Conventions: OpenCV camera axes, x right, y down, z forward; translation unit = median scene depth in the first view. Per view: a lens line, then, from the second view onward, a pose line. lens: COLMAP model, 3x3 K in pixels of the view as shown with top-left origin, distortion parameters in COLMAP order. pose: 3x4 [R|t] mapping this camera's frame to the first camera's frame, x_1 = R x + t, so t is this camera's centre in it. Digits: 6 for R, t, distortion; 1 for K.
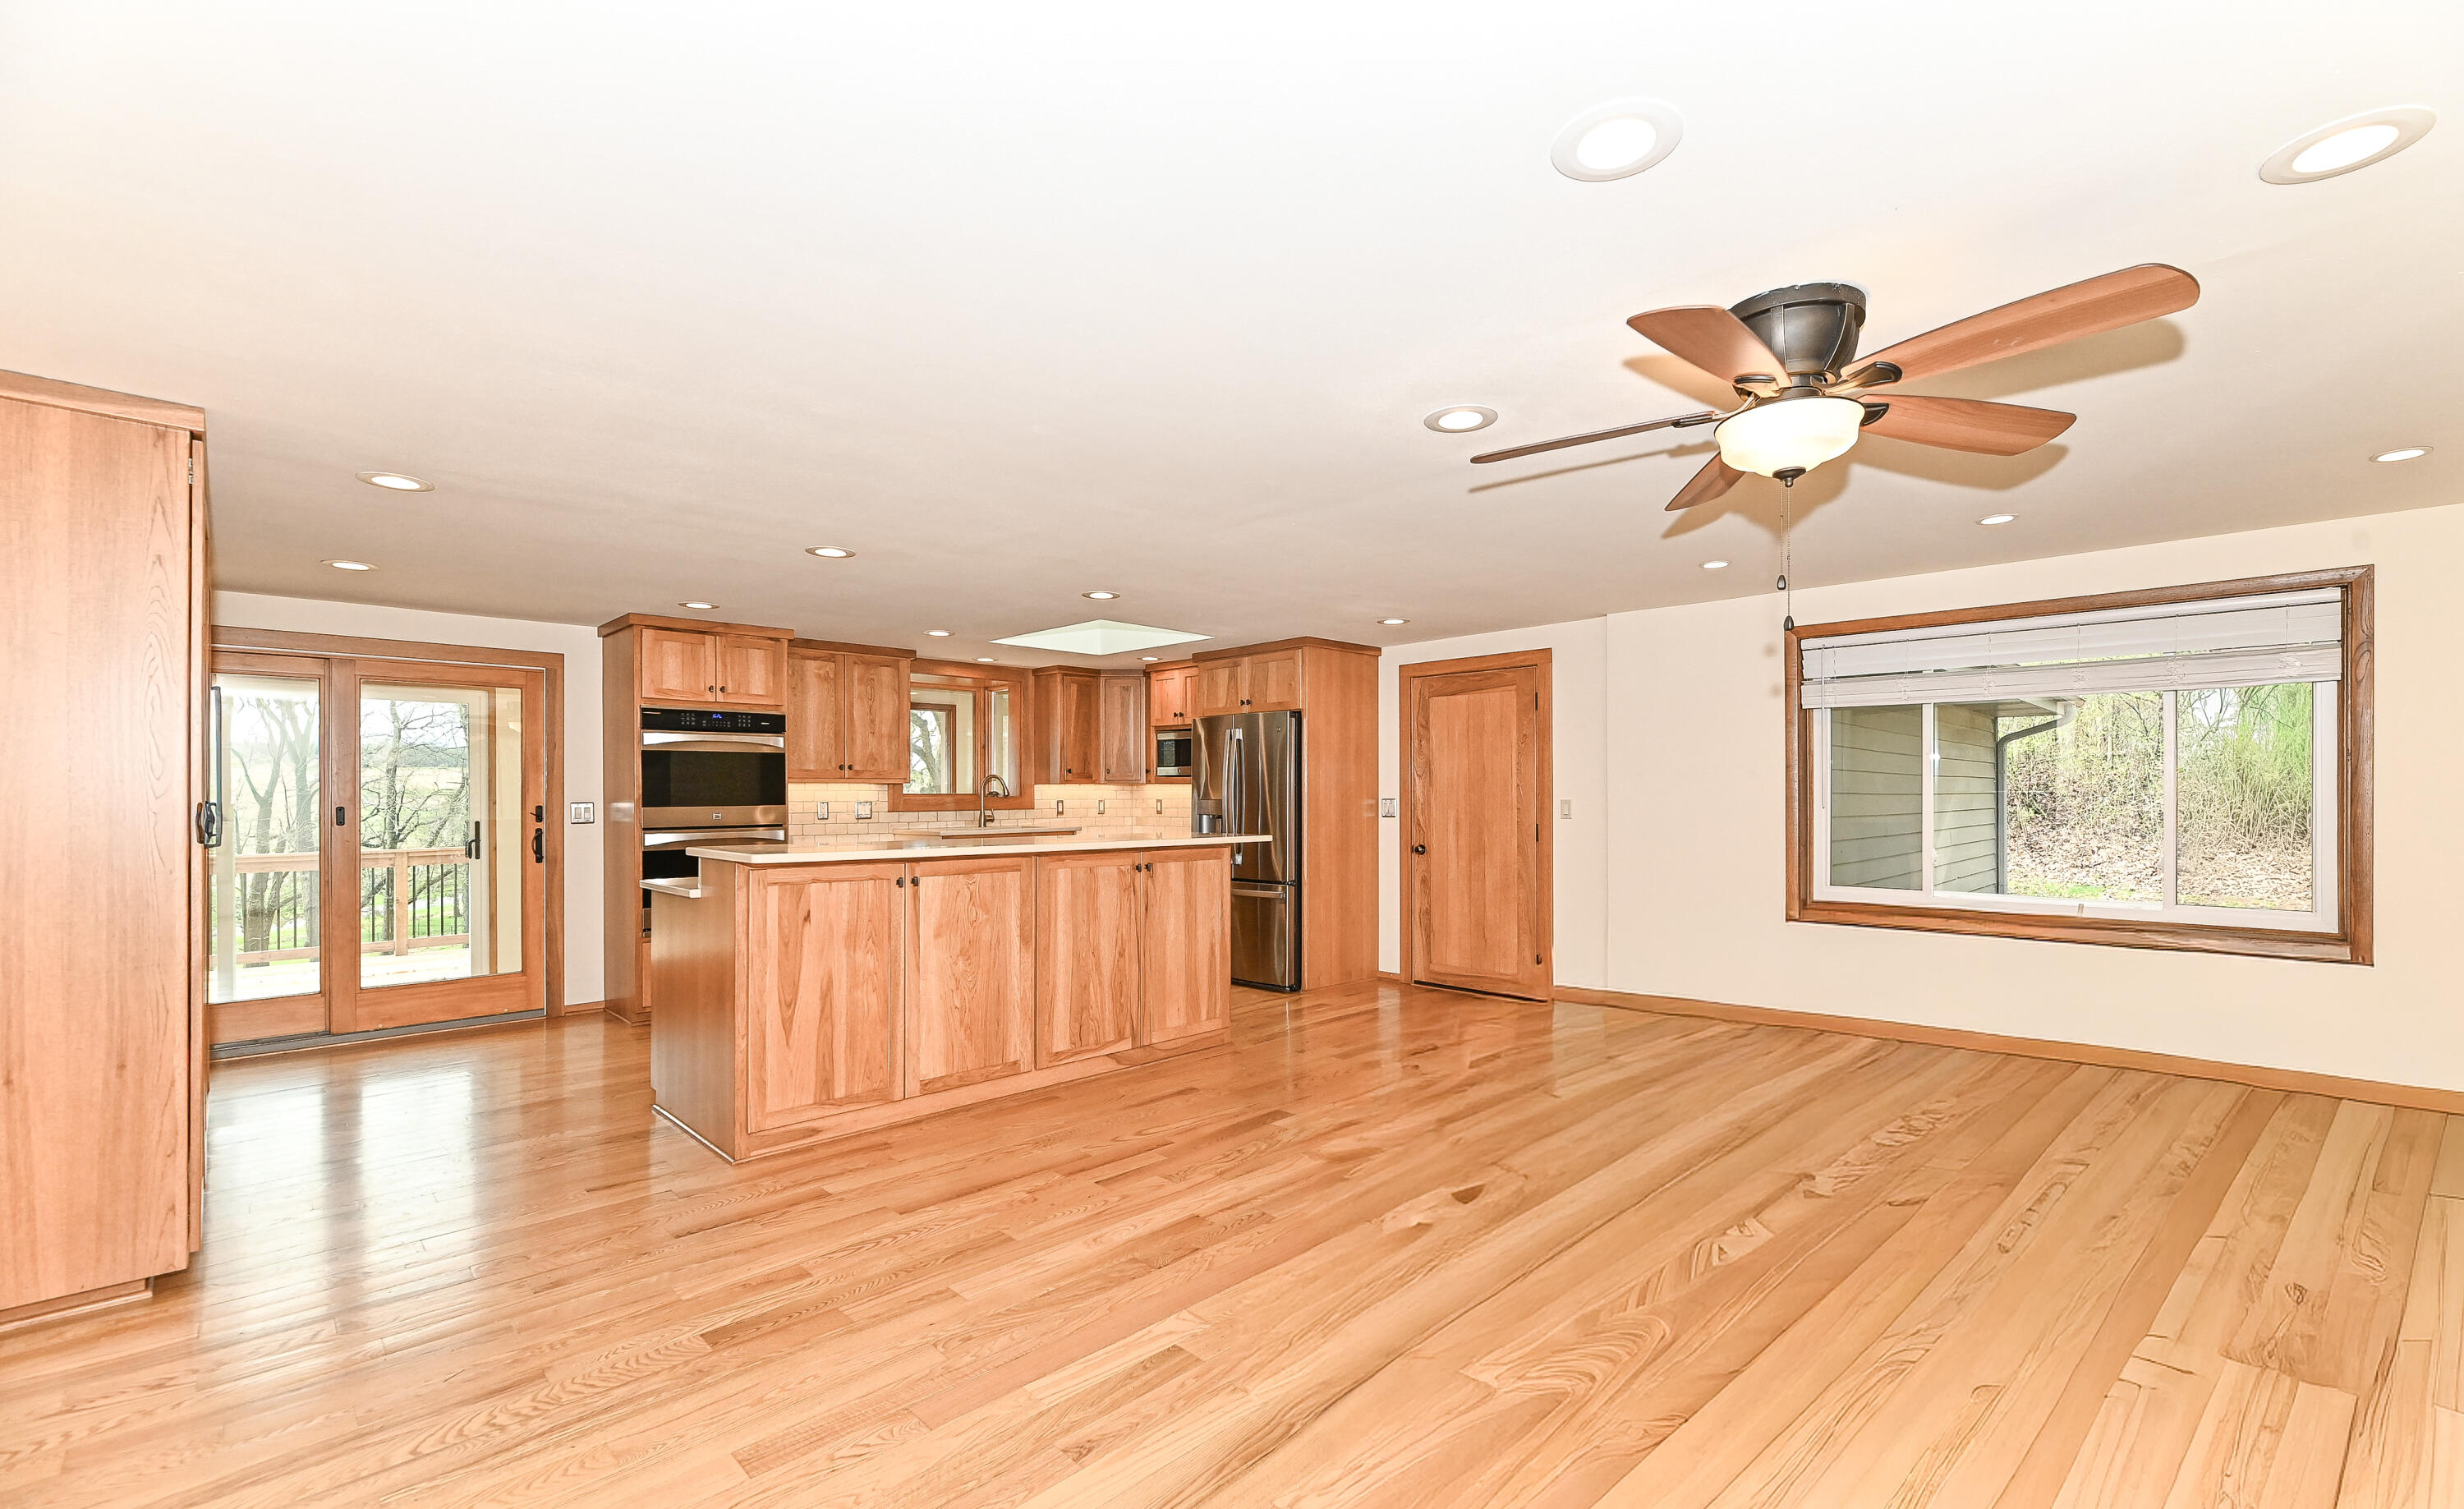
lens RADIAL K [[1024.5, 0, 1227.1], [0, 1024.5, 796.9], [0, 0, 1]] dist [0.001397, -0.000108]
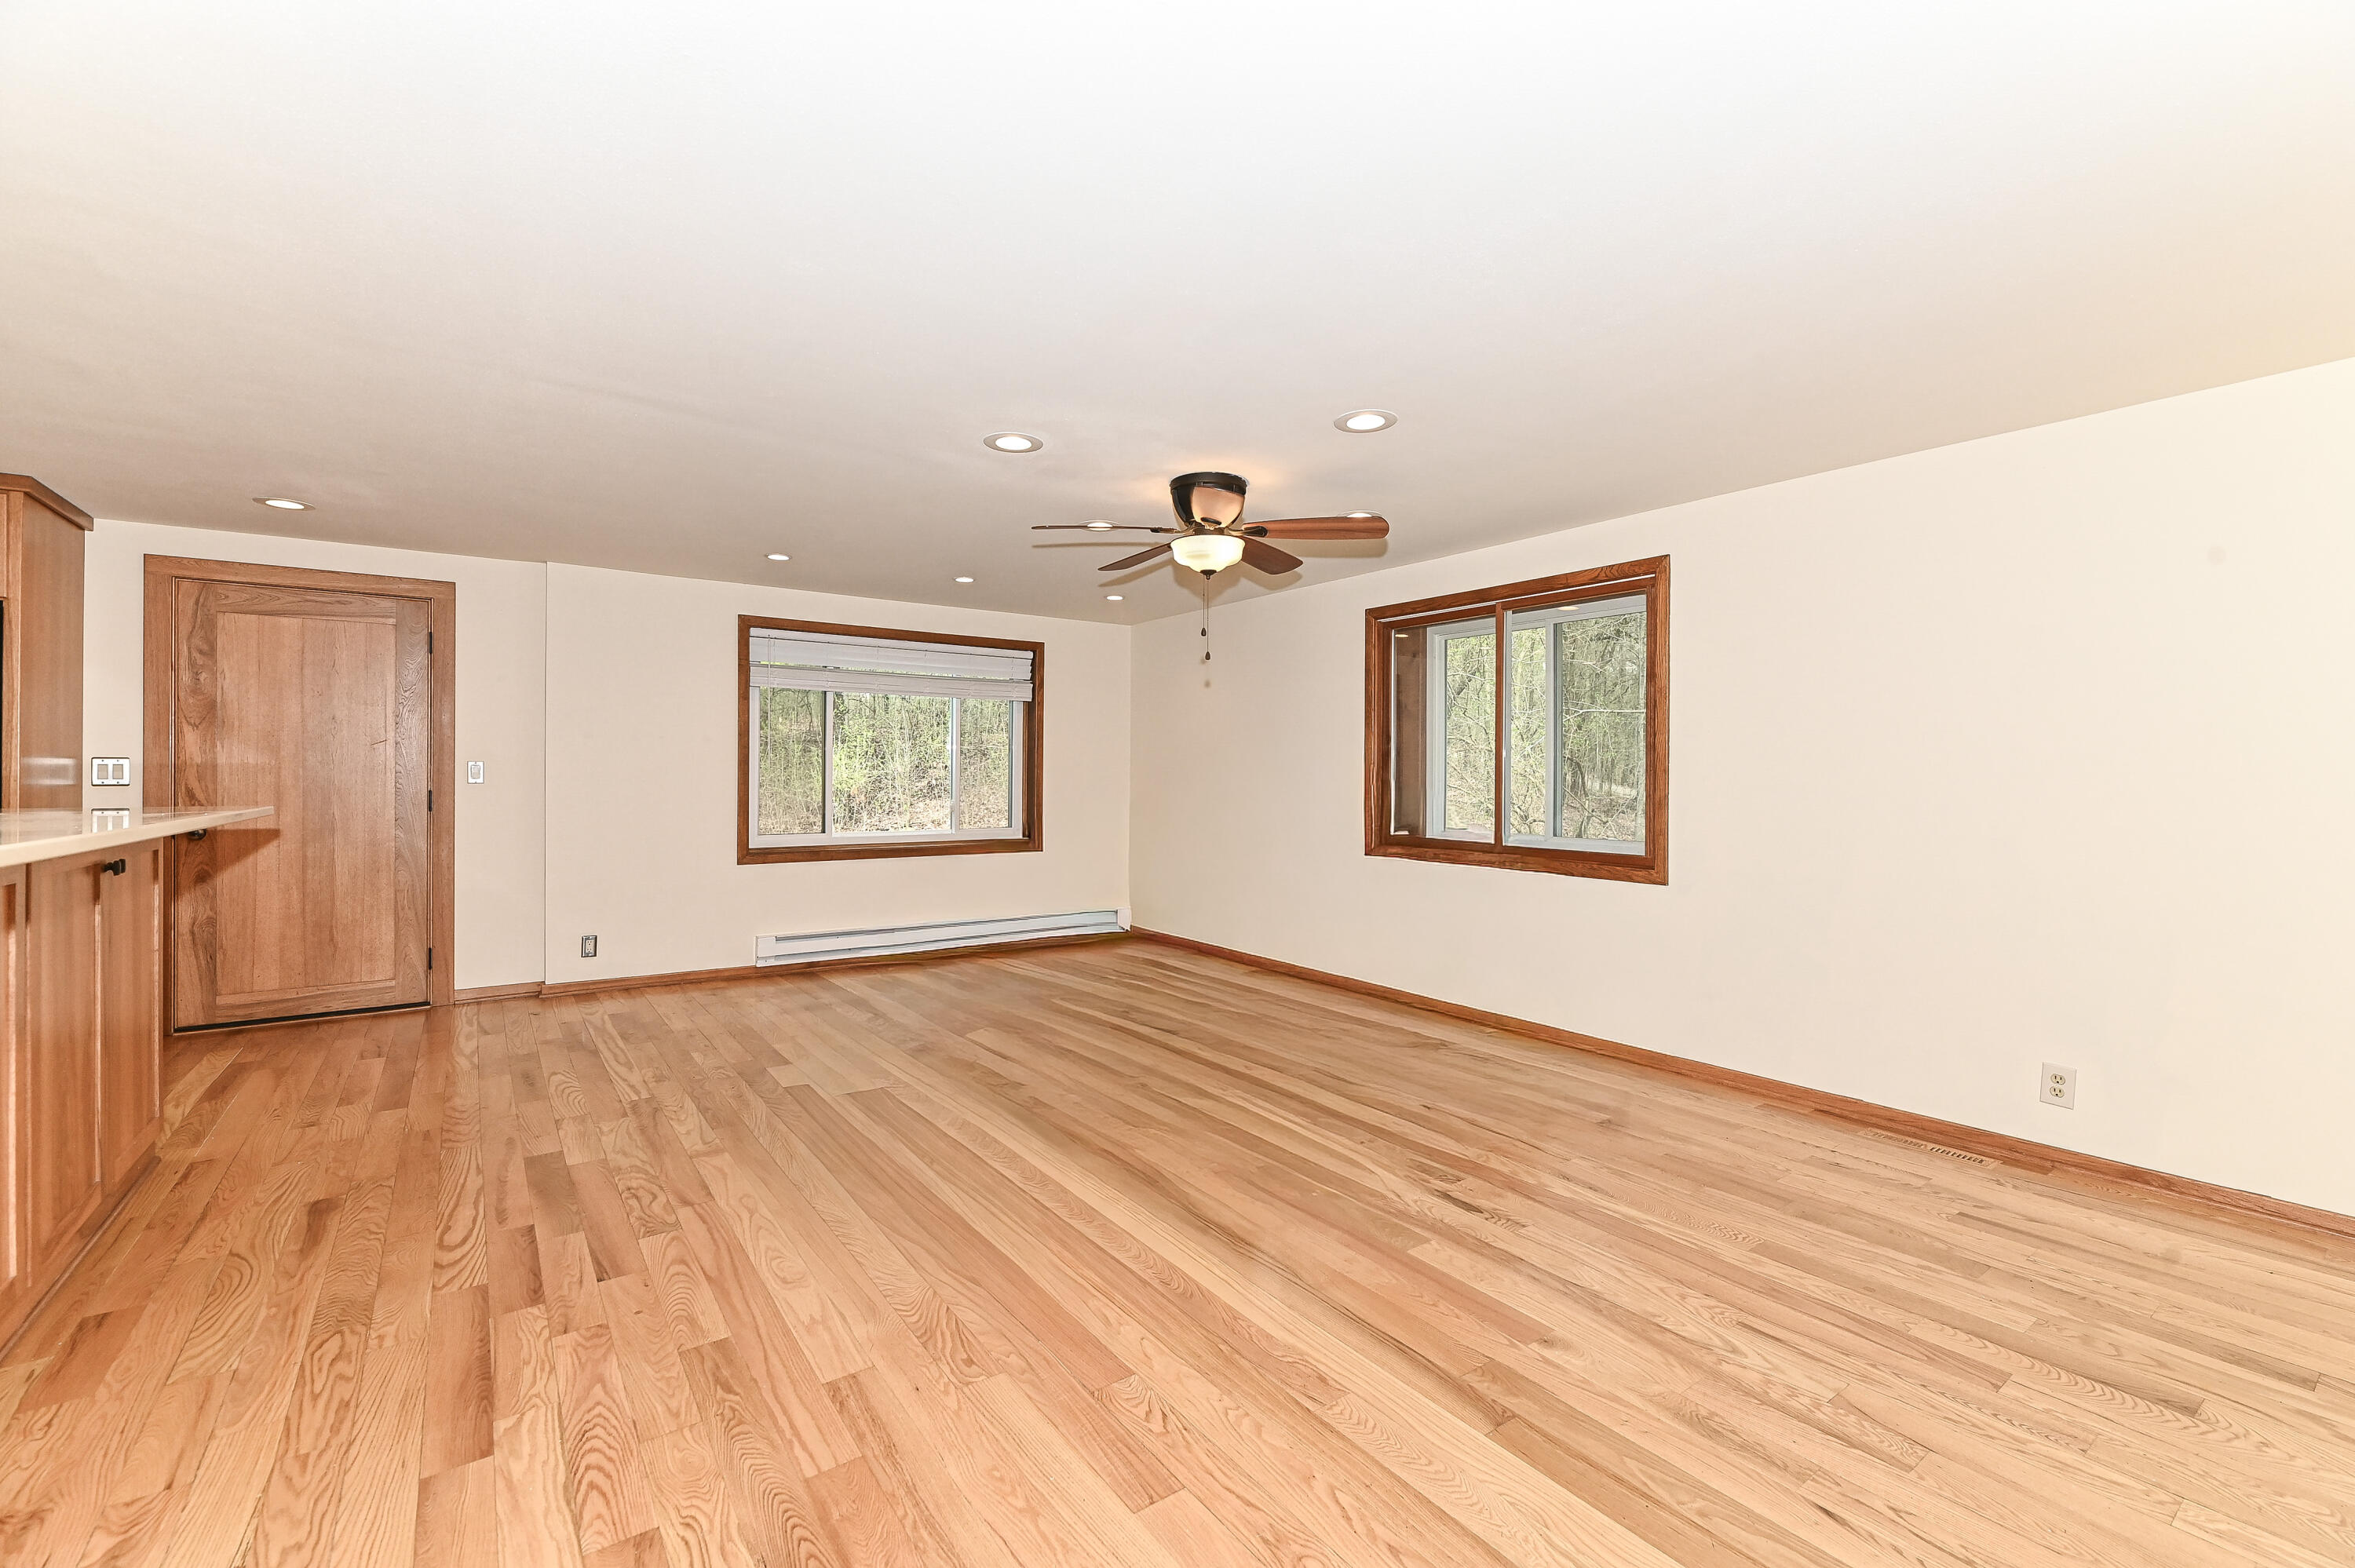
lens RADIAL K [[1001.5, 0, 1200.3], [0, 1001.5, 769.1], [0, 0, 1]] dist [-0.000430, -0.002190]
pose [[0.144410, 0.009042, 0.989477, -0.419212], [-0.002290, 0.999959, -0.008804, 0.015287], [-0.989515, -0.000994, 0.144425, 0.272165]]
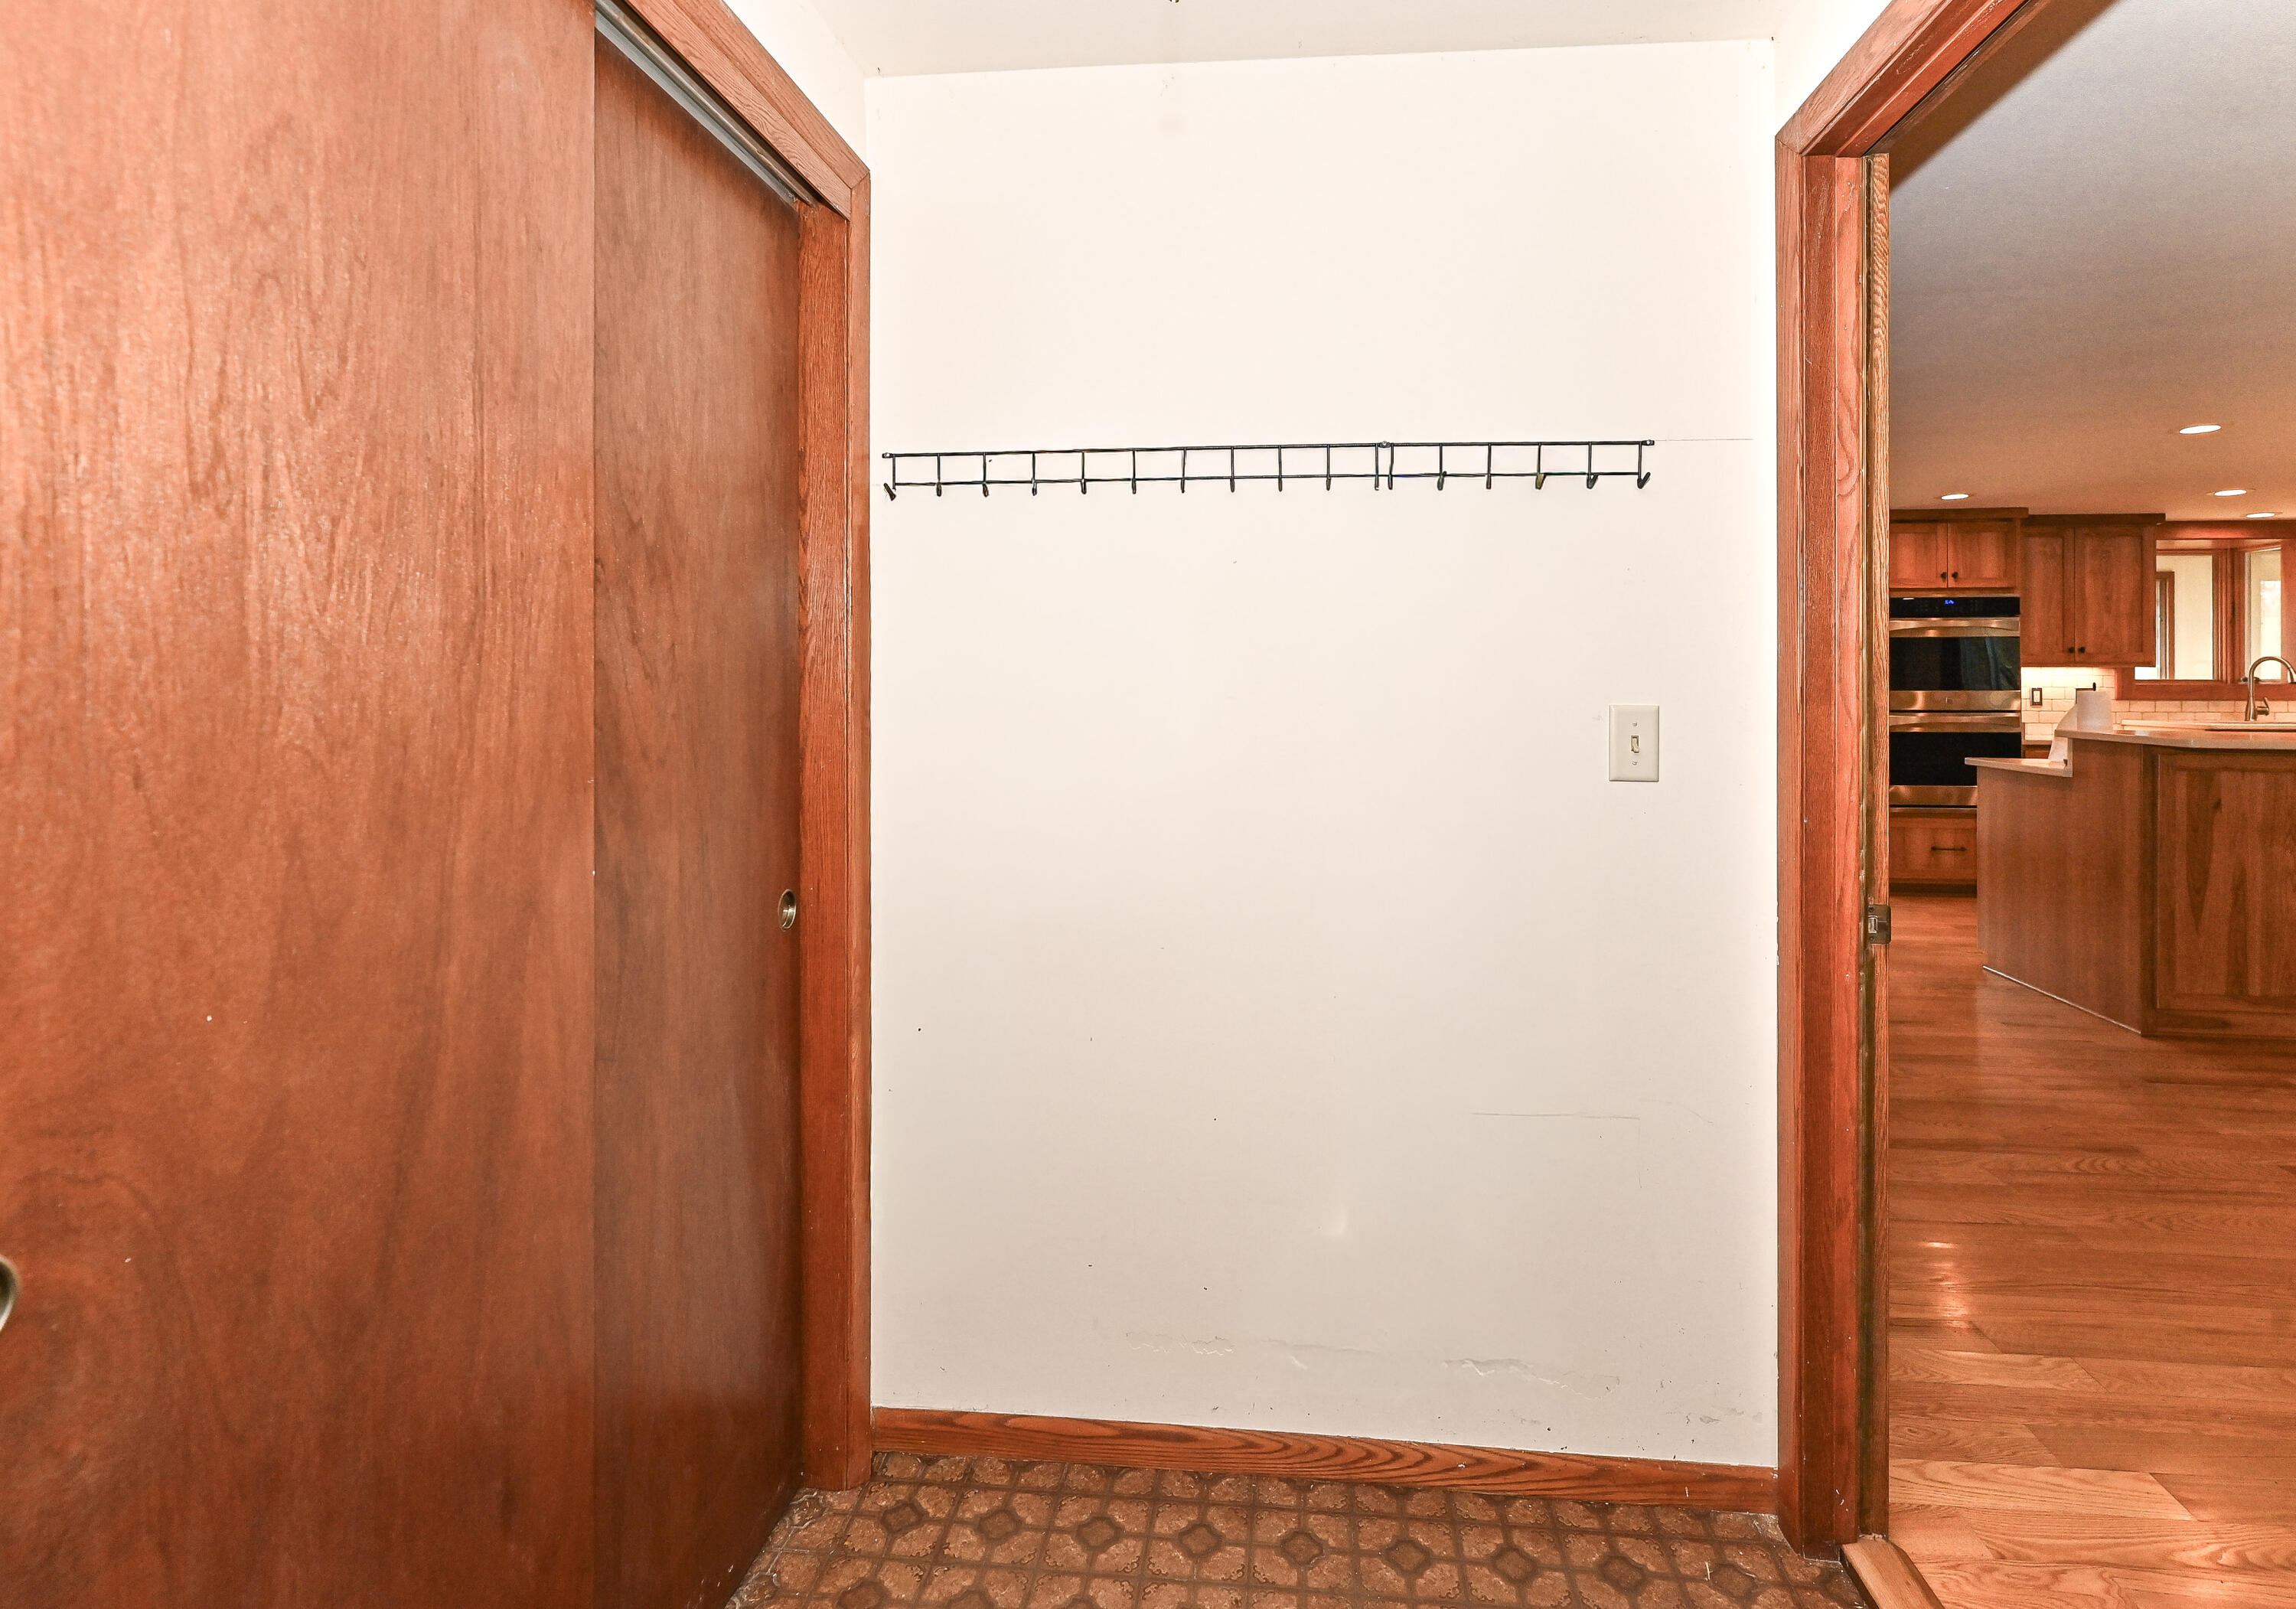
lens RADIAL K [[1117.3, 0, 1192.6], [0, 1117.3, 665.4], [0, 0, 1]] dist [0.002386, 0.000762]
pose [[0.650433, -0.002809, -0.759558, -0.141201], [-0.005915, 0.999944, -0.008764, -0.002096], [0.759540, 0.010193, 0.650380, -0.284713]]
